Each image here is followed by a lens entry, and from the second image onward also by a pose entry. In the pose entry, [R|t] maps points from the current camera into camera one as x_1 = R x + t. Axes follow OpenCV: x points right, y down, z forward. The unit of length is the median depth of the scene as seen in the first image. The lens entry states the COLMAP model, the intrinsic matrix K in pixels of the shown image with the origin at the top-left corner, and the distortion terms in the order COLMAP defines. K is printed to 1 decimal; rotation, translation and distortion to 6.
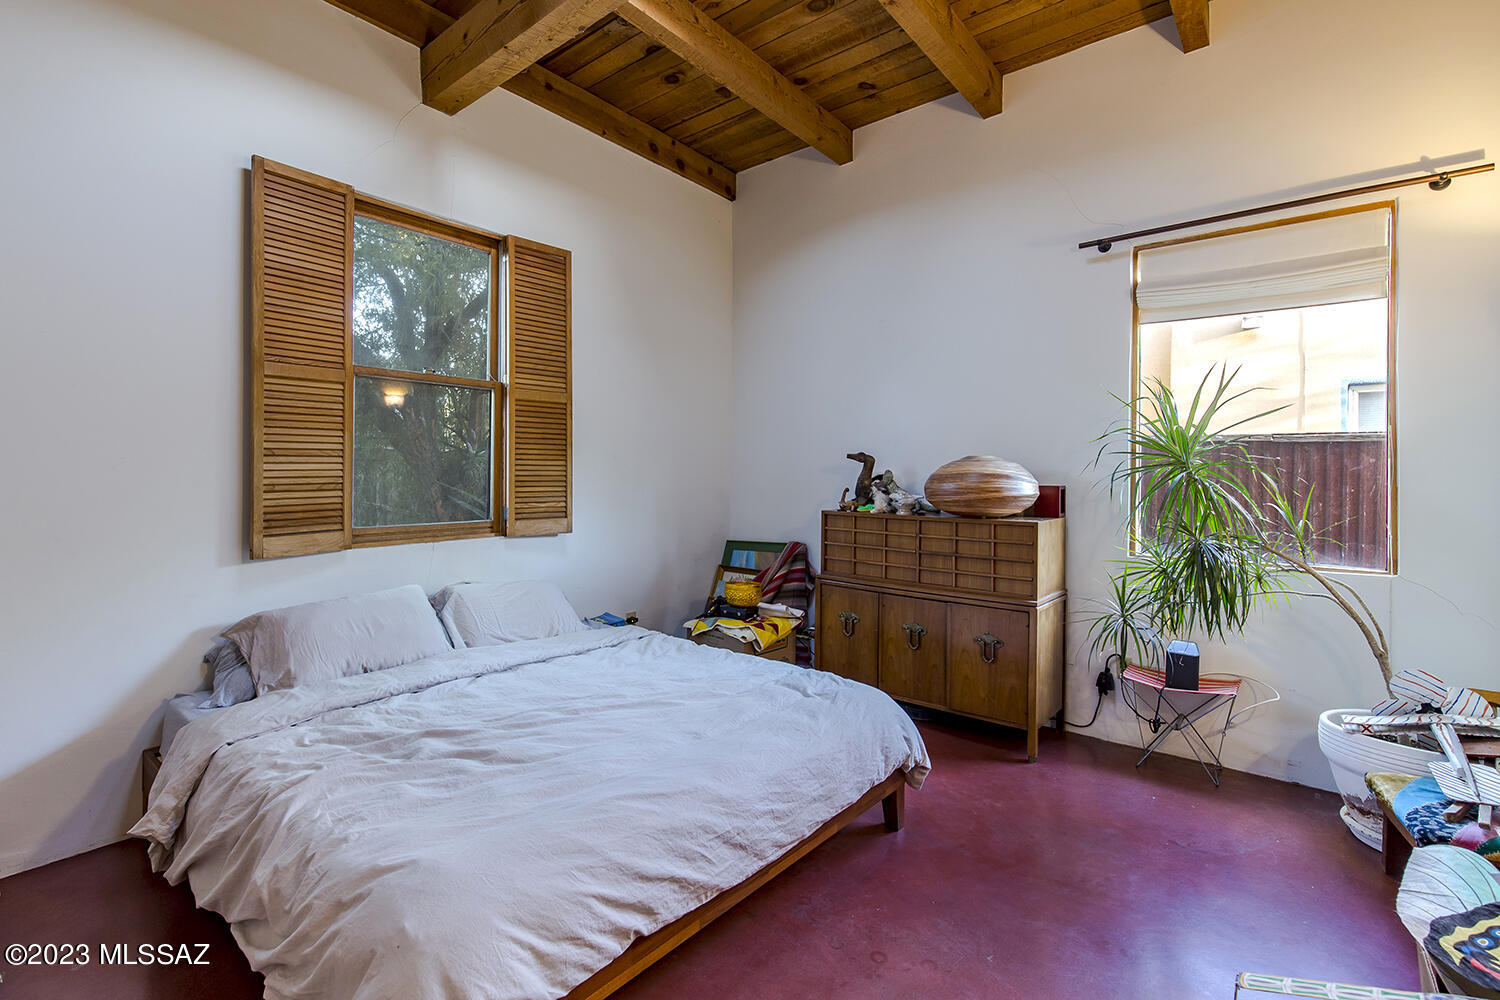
lens RADIAL K [[679.4, 0, 714.9], [0, 679.4, 474.4], [0, 0, 1]] dist [0.006701, -0.000477]
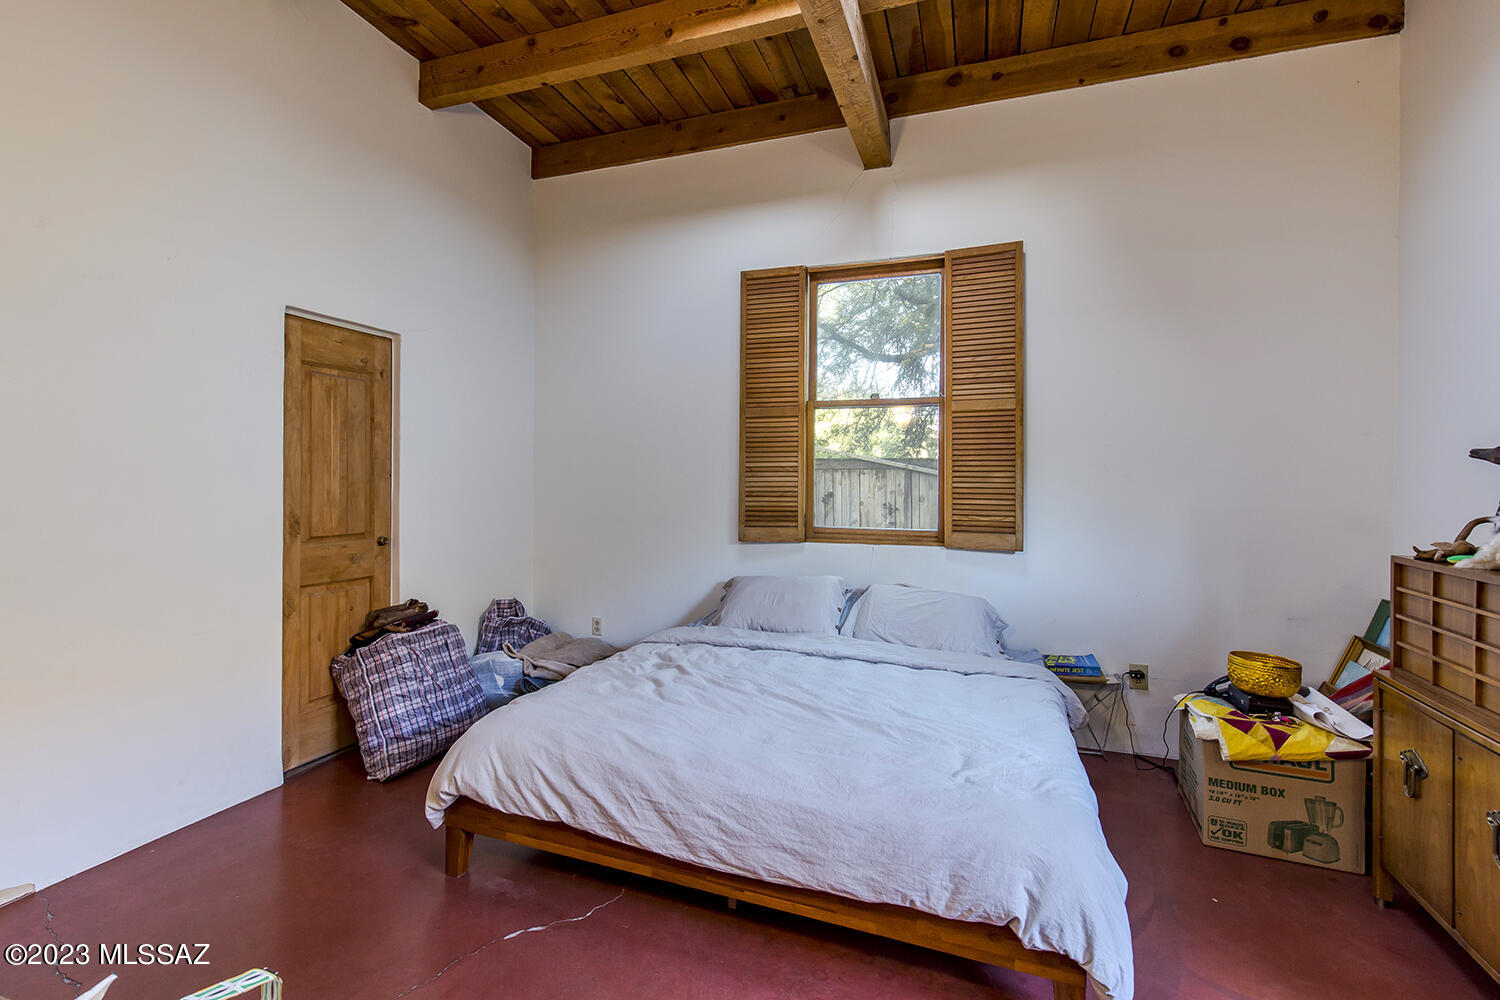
lens RADIAL K [[679.4, 0, 745.9], [0, 679.4, 488.1], [0, 0, 1]] dist [0.006701, -0.000477]
pose [[0.358835, 0.006346, -0.933380, 0.713349], [-0.009787, 0.999947, 0.003036, 0.003309], [0.933350, 0.008045, 0.358878, 0.470443]]
